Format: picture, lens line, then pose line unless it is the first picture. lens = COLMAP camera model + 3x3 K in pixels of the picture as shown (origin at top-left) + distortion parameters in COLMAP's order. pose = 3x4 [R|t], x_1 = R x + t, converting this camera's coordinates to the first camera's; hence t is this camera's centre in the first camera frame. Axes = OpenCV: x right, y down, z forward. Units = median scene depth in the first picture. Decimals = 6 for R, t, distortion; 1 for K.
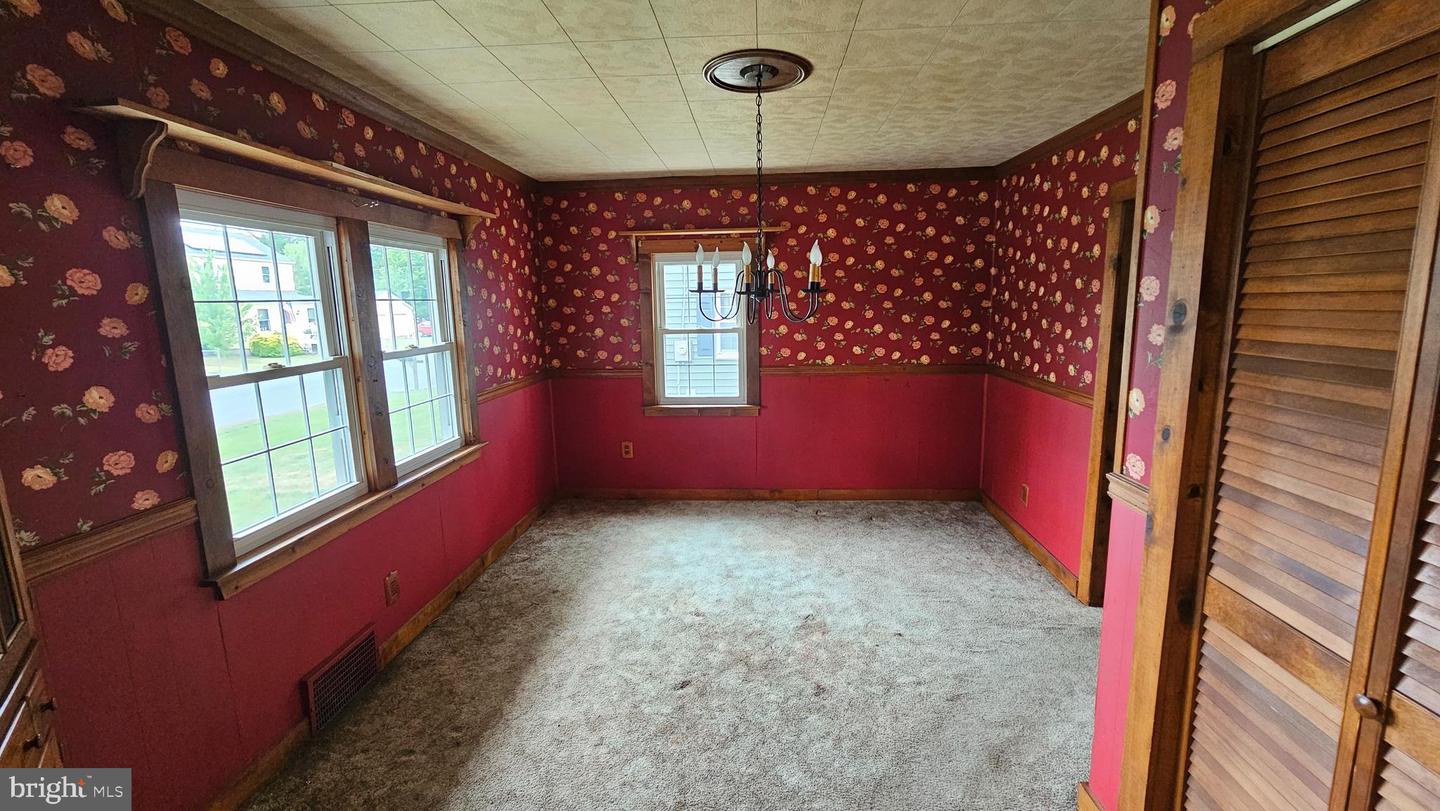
lens RADIAL K [[583.2, 0, 720.6], [0, 583.2, 390.5], [0, 0, 1]] dist [-0.000362, 0.000035]
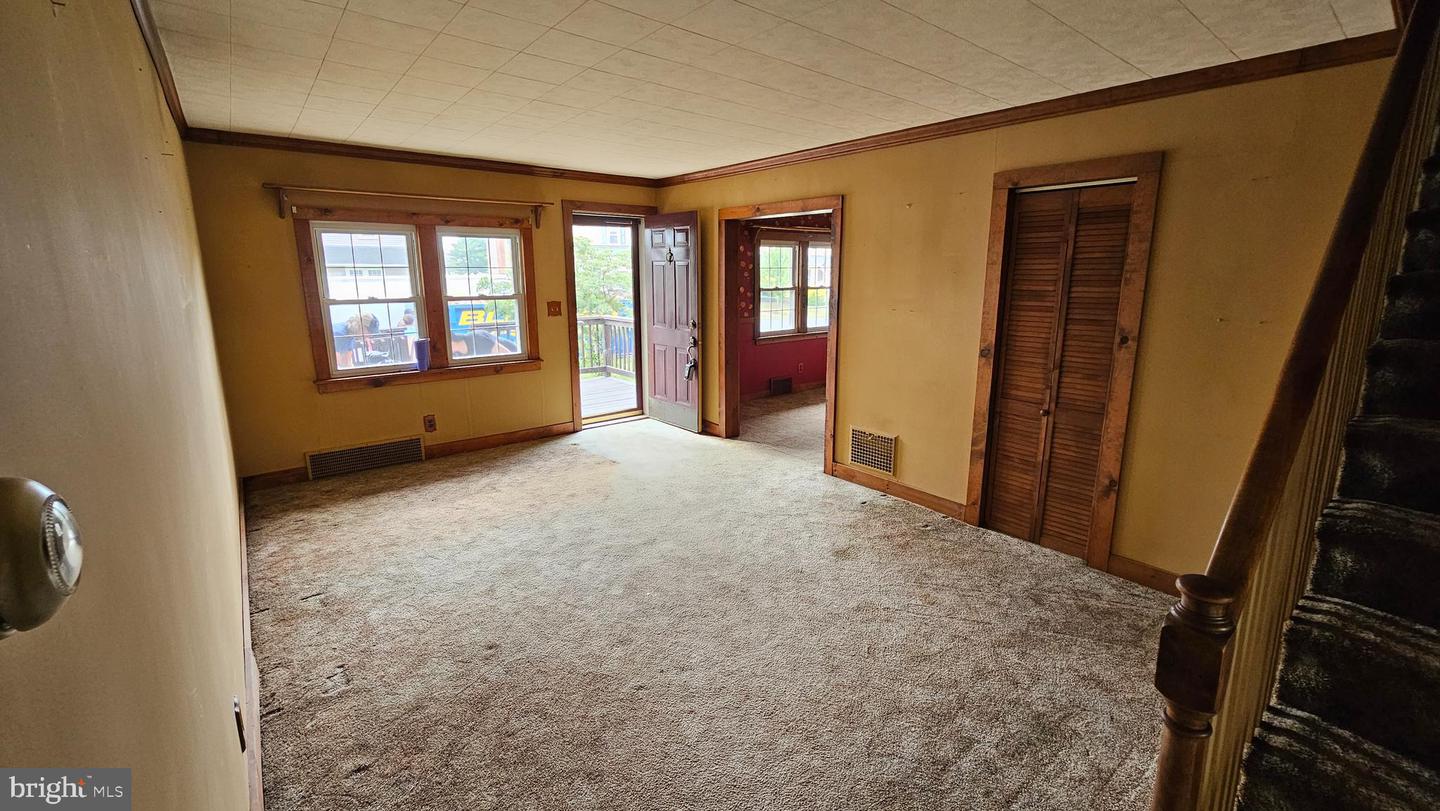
lens RADIAL K [[583.2, 0, 720.6], [0, 583.2, 390.5], [0, 0, 1]] dist [-0.000362, 0.000035]
pose [[0.699174, 0.160711, -0.696655, 1.646072], [-0.121126, 0.986949, 0.106115, 0.255191], [0.704617, 0.010190, 0.709515, -1.821683]]
